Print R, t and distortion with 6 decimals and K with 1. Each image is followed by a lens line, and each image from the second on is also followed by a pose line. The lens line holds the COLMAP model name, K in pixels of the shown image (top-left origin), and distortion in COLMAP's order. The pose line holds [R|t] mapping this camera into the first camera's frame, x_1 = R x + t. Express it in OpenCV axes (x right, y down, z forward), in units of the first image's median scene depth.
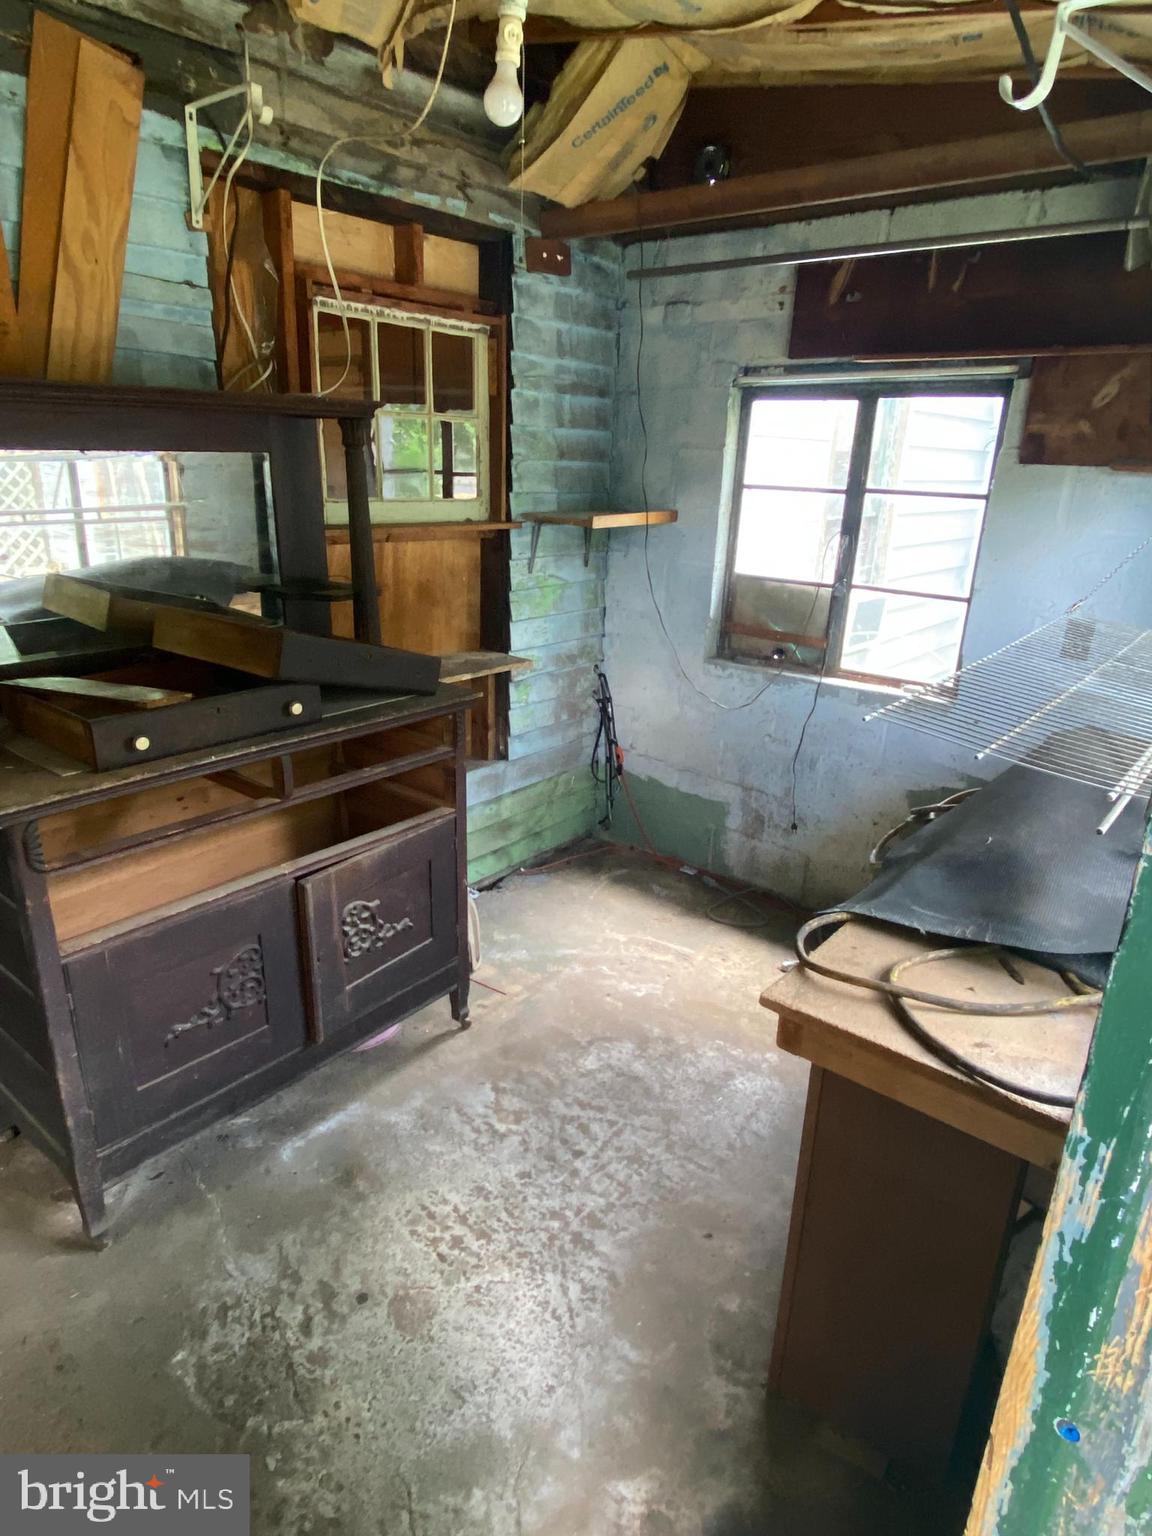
lens RADIAL K [[923.9, 0, 576.0], [0, 923.9, 768.0], [0, 0, 1]] dist [0.025682, -0.031496]
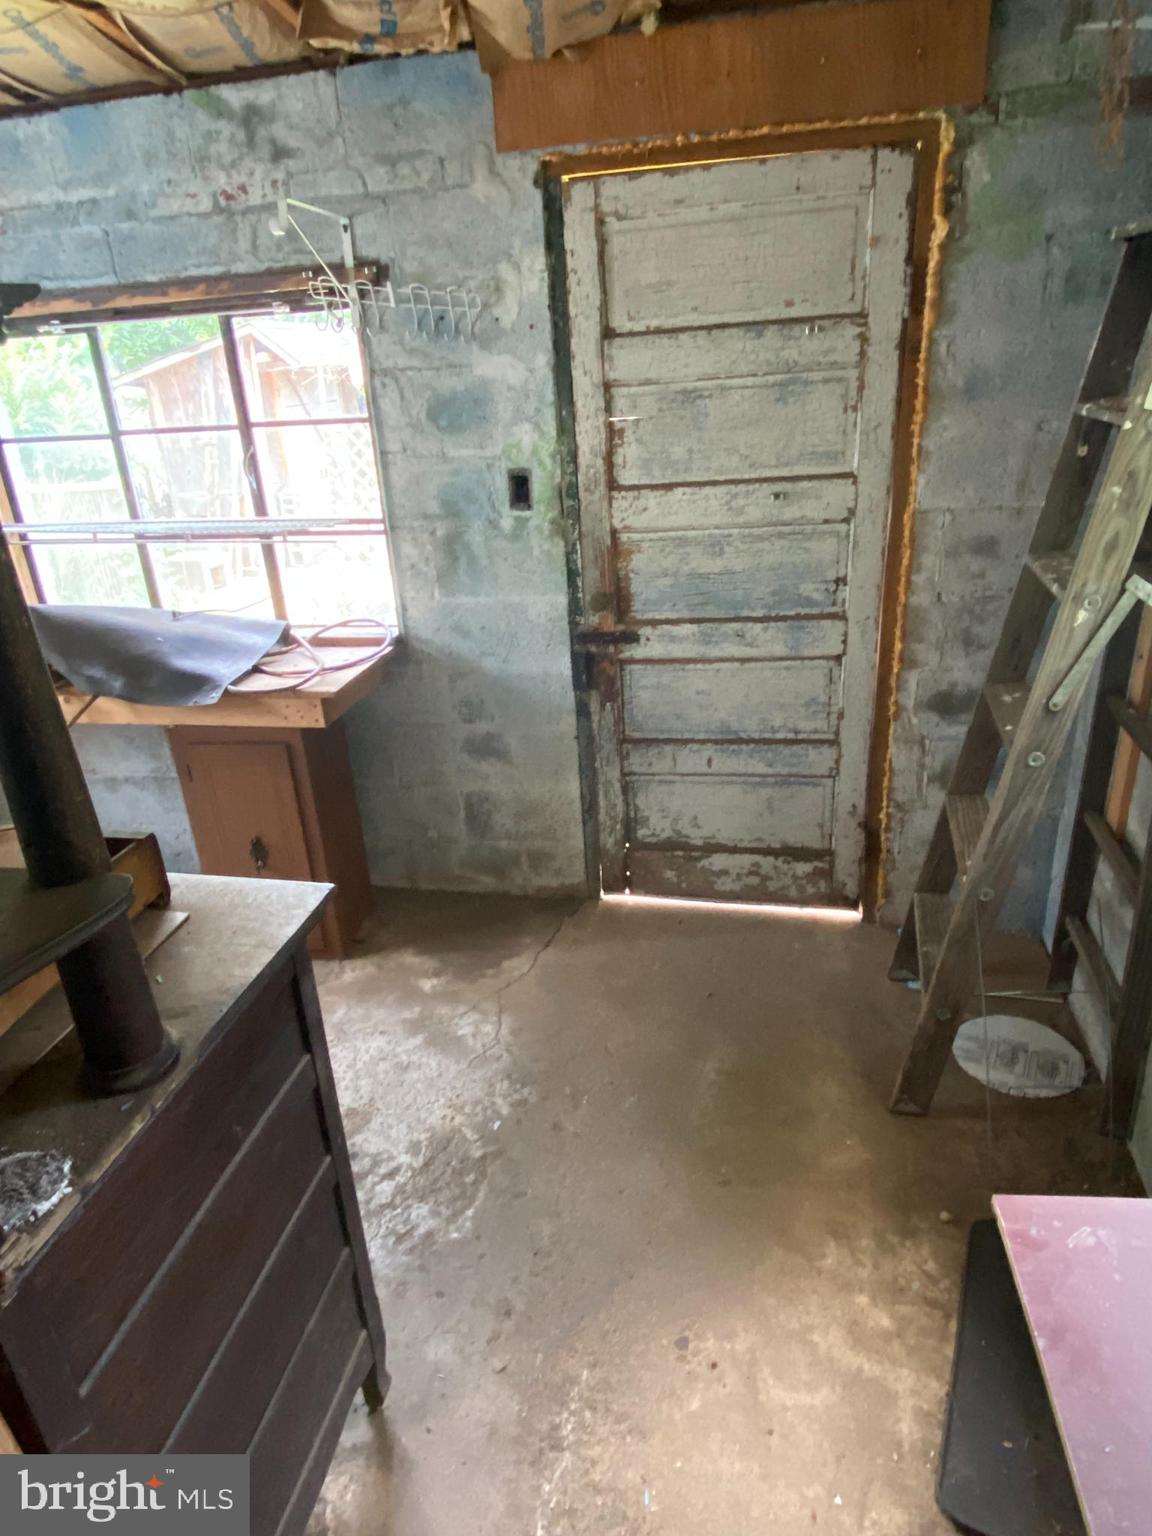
lens RADIAL K [[923.9, 0, 576.0], [0, 923.9, 768.0], [0, 0, 1]] dist [0.025682, -0.031496]
pose [[-0.465557, -0.355802, 0.810347, -1.009217], [0.320494, 0.785702, 0.529109, -0.290246], [-0.824949, 0.506041, -0.251756, 0.742250]]
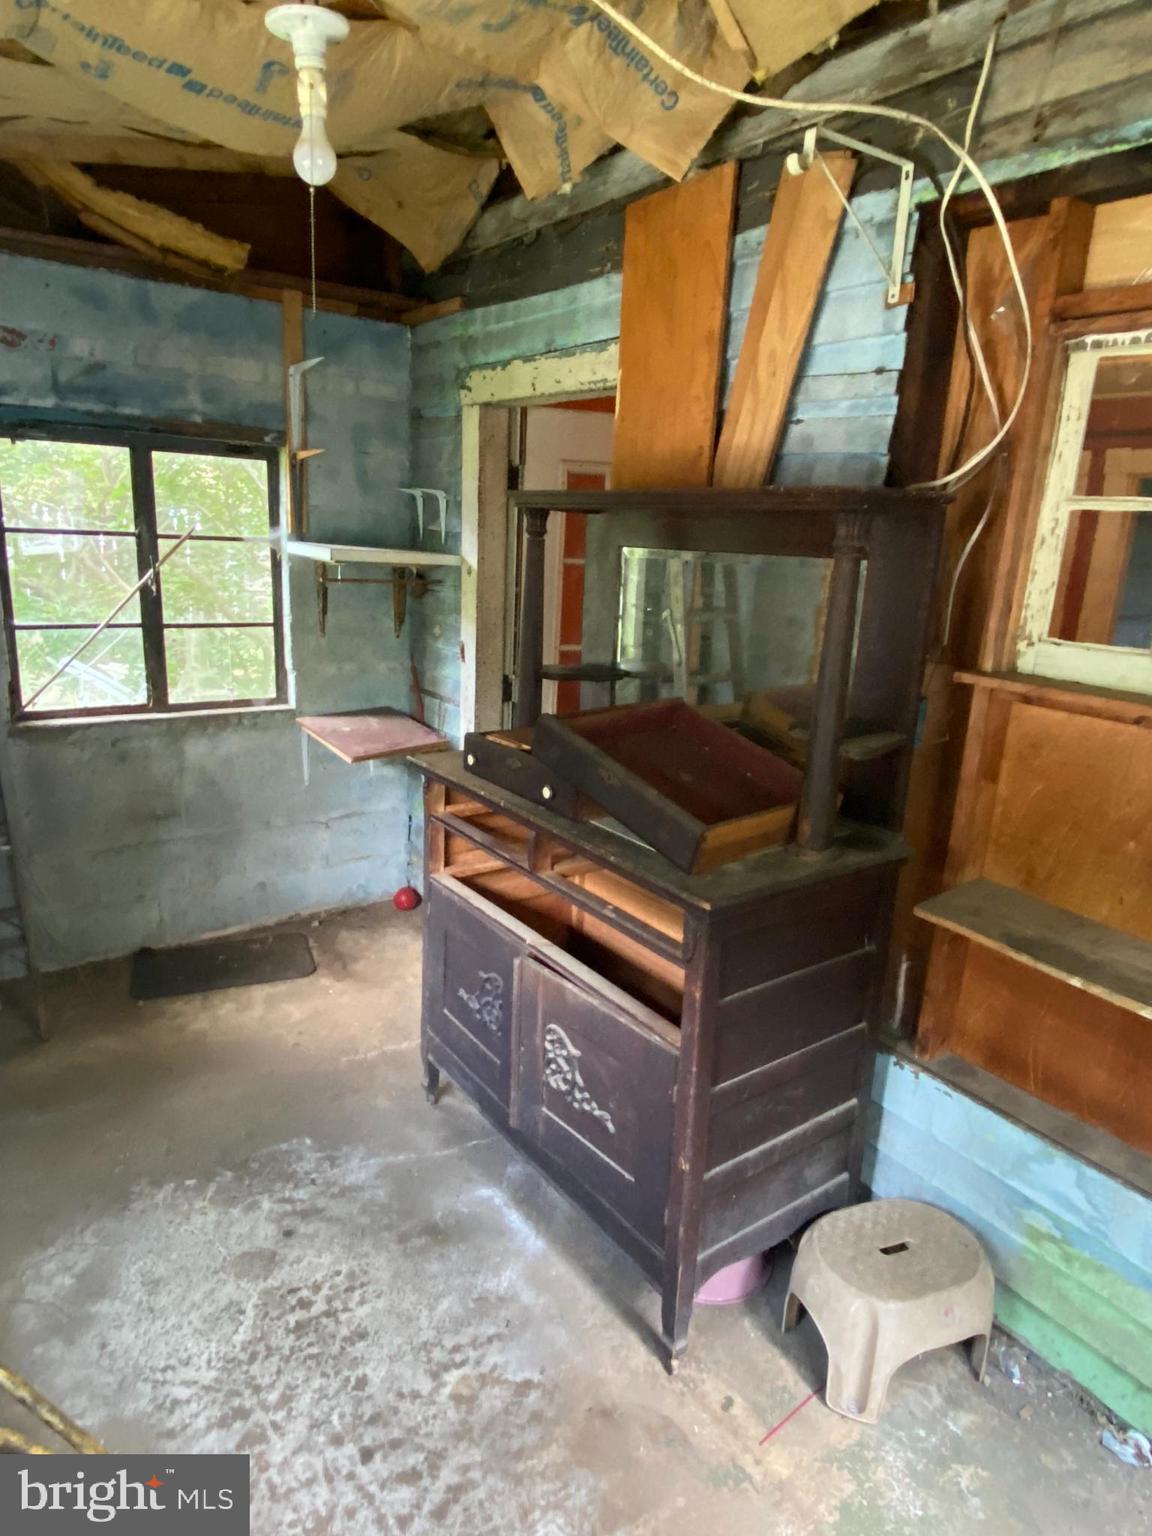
lens RADIAL K [[923.9, 0, 576.0], [0, 923.9, 768.0], [0, 0, 1]] dist [0.025682, -0.031496]
pose [[-0.246644, 0.211917, -0.945652, 0.602230], [-0.362882, 0.884610, 0.292884, -0.384019], [0.898601, 0.415399, -0.141283, 1.130968]]
